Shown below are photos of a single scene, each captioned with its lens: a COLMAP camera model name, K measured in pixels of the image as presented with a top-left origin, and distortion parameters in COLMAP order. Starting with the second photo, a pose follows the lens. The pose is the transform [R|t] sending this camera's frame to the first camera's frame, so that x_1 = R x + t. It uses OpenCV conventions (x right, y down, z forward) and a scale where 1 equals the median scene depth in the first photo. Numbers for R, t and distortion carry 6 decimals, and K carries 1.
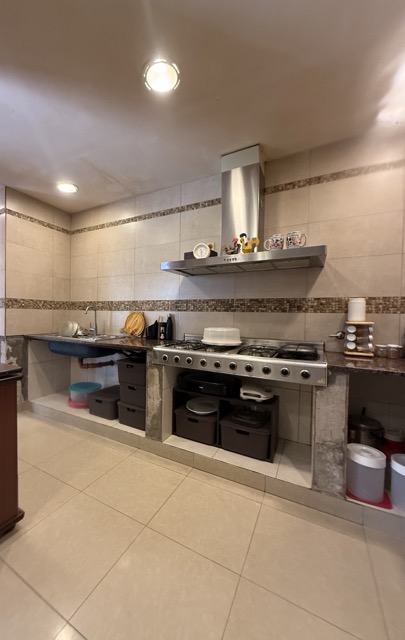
lens RADIAL K [[276.3, 0, 202.5], [0, 276.3, 320.0], [0, 0, 1]] dist [-0.000156, -0.000002]
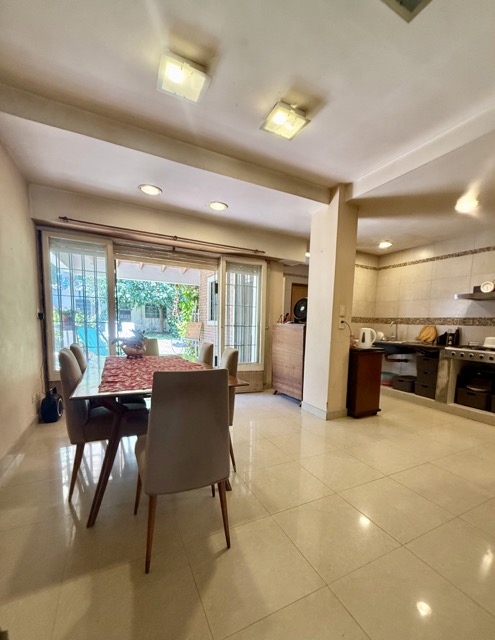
lens RADIAL K [[286.0, 0, 266.5], [0, 286.0, 352.2], [0, 0, 1]] dist [-0.000789, 0.000006]
pose [[0.775131, 0.075698, -0.627249, 0.051749], [-0.035096, 0.996422, 0.076880, 0.026626], [0.630825, -0.037578, 0.775015, -0.767972]]
